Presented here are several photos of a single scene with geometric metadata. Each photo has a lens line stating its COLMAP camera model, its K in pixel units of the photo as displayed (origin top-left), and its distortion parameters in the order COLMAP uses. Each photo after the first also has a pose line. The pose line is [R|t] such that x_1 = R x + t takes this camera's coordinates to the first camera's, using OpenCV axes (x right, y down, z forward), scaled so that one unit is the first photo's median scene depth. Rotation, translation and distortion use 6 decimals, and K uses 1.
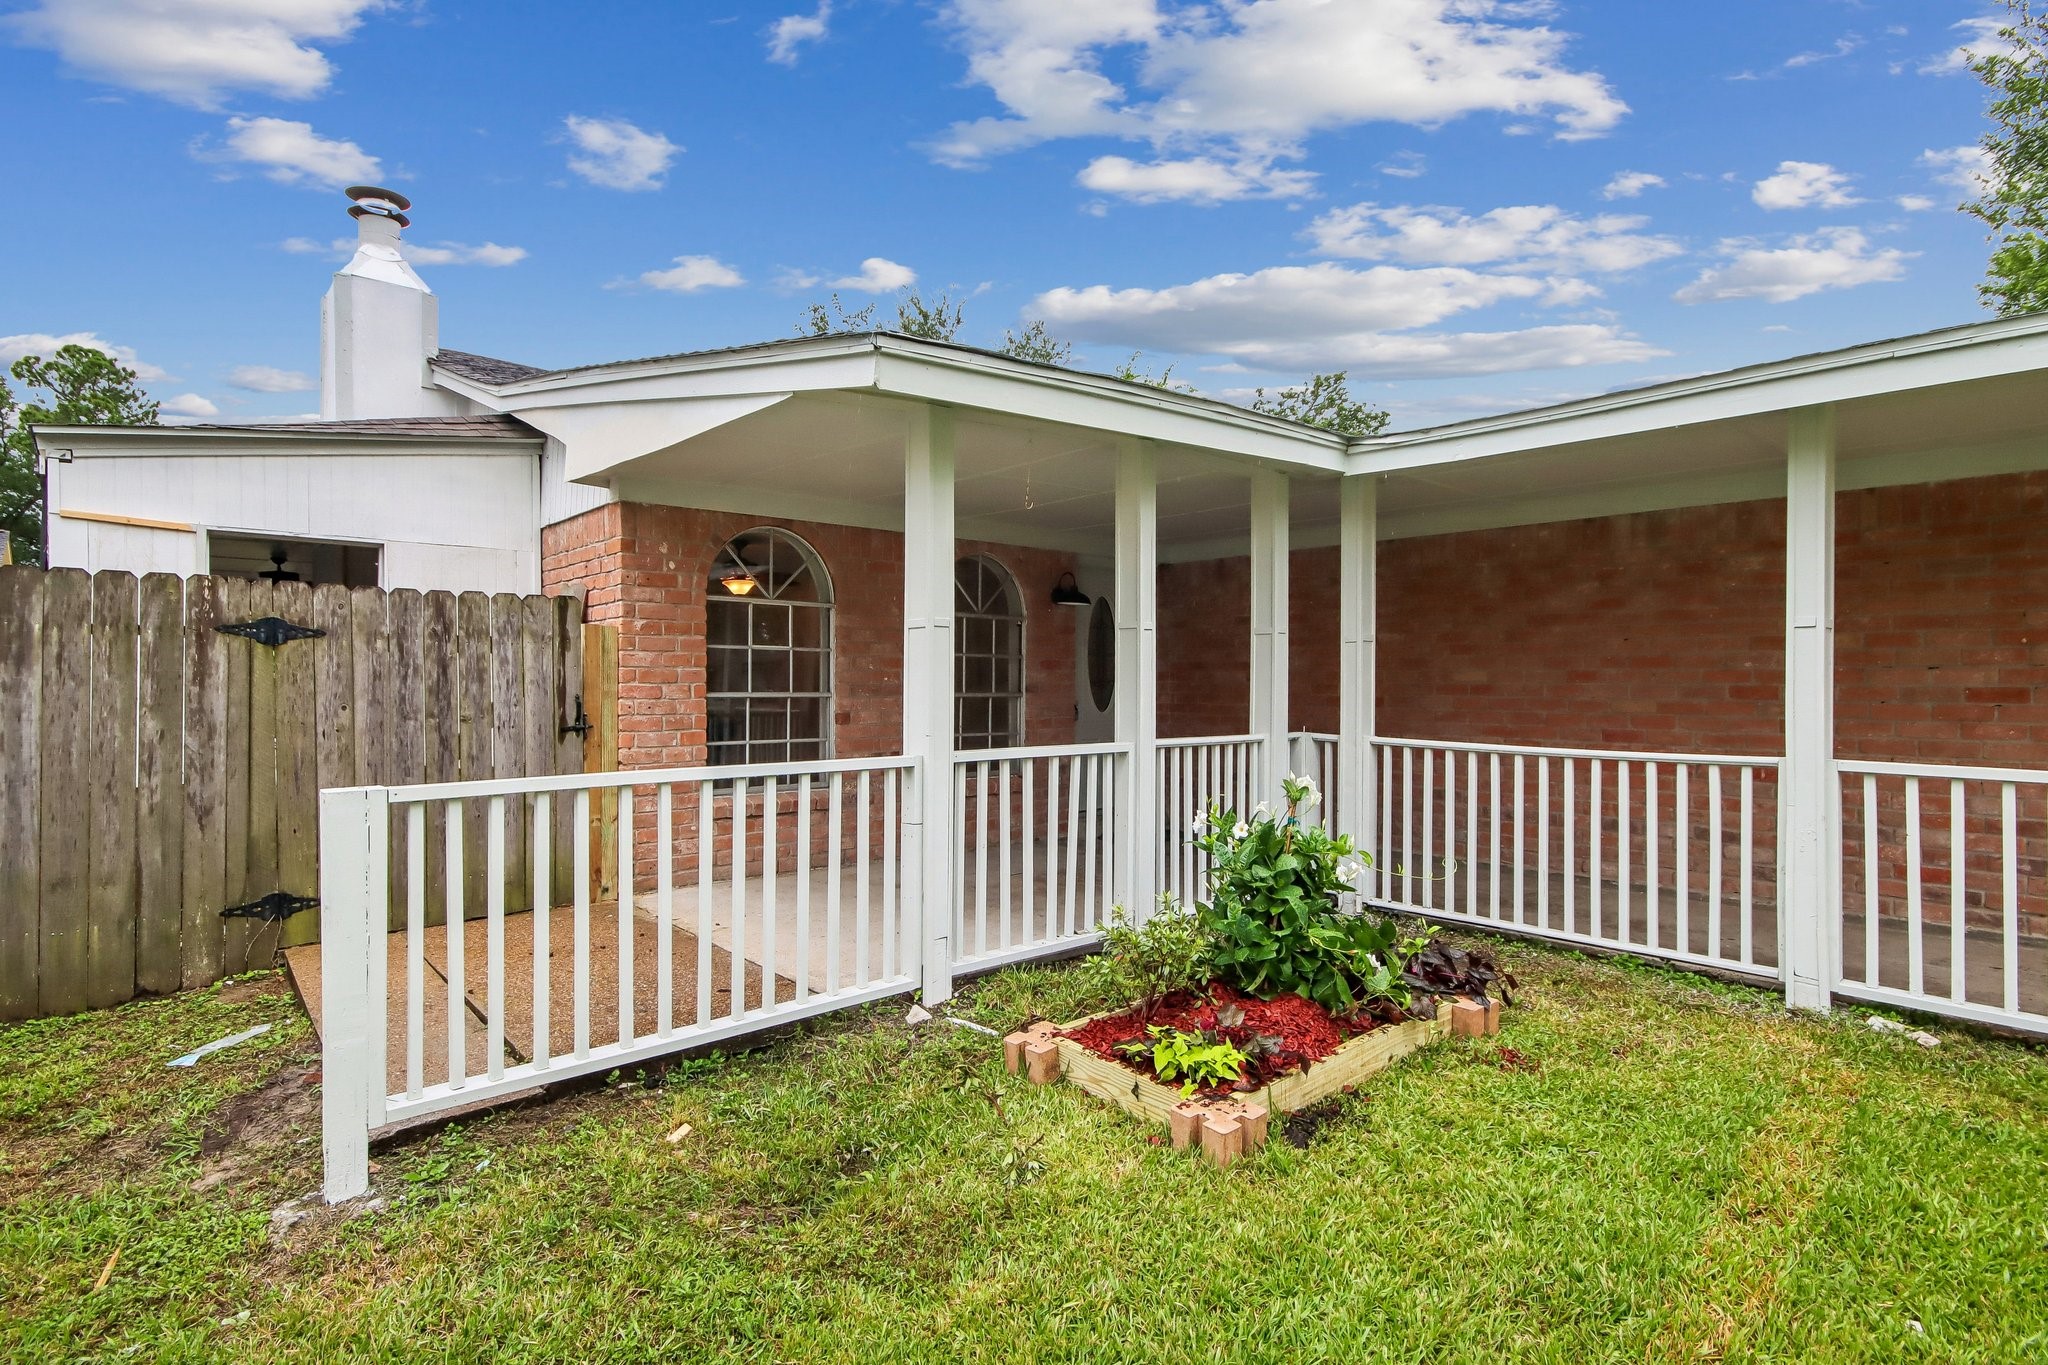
lens RADIAL K [[953.4, 0, 1026.9], [0, 953.4, 662.7], [0, 0, 1]] dist [0.002754, -0.000551]
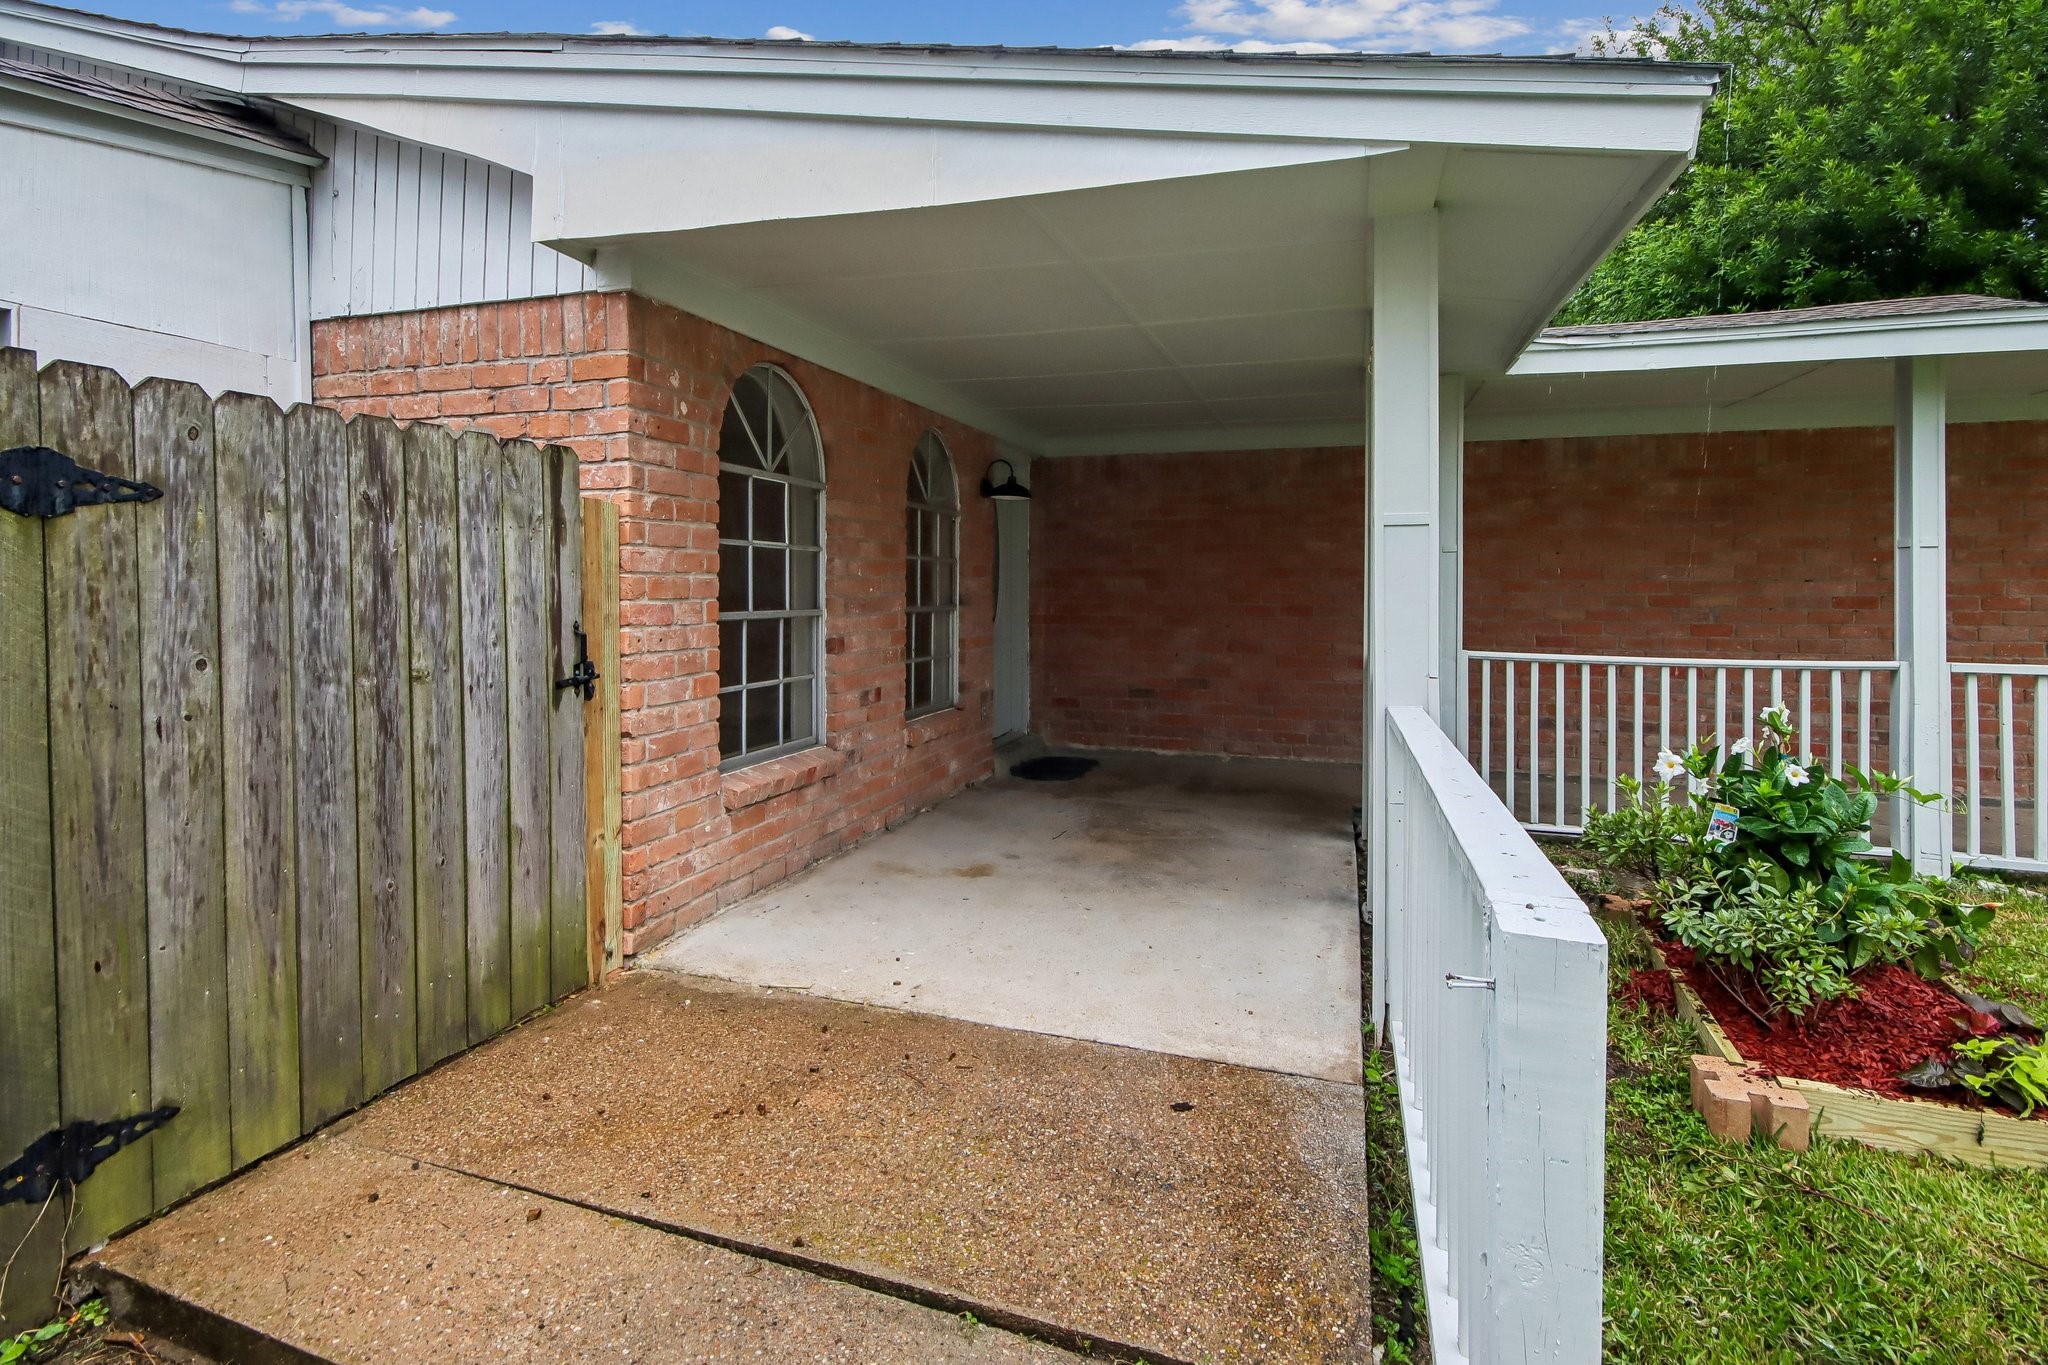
lens RADIAL K [[964.3, 0, 1025.2], [0, 964.3, 583.6], [0, 0, 1]] dist [0.000161, -0.000738]
pose [[0.883401, 0.001200, 0.468616, -0.523865], [-0.009382, 0.999842, 0.015125, -0.000413], [-0.468524, -0.017758, 0.883272, 0.382710]]
